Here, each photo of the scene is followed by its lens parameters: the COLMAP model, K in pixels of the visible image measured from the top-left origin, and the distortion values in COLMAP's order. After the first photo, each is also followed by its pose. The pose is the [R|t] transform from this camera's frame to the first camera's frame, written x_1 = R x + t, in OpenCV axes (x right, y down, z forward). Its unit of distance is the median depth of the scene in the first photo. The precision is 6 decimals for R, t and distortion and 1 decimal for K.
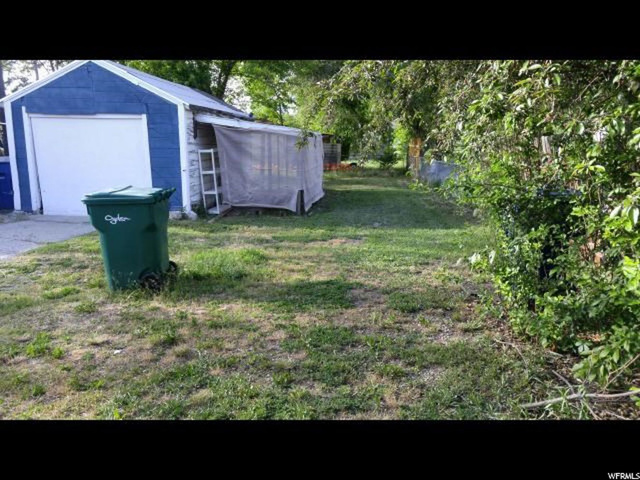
lens RADIAL K [[479.6, 0, 320.0], [0, 479.6, 240.0], [0, 0, 1]] dist [0.010558, 0.003899]
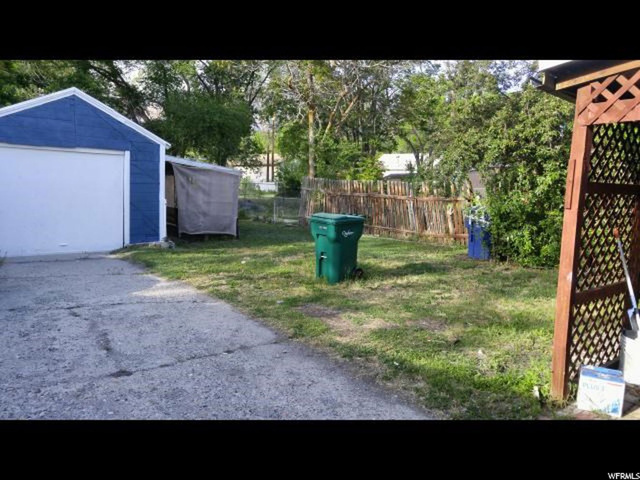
lens RADIAL K [[479.6, 0, 320.0], [0, 479.6, 240.0], [0, 0, 1]] dist [0.010558, 0.003899]
pose [[0.705134, -0.067102, 0.705892, -0.820127], [0.112419, 0.993500, -0.017856, -0.002179], [-0.700106, 0.091947, 0.708094, -0.021418]]
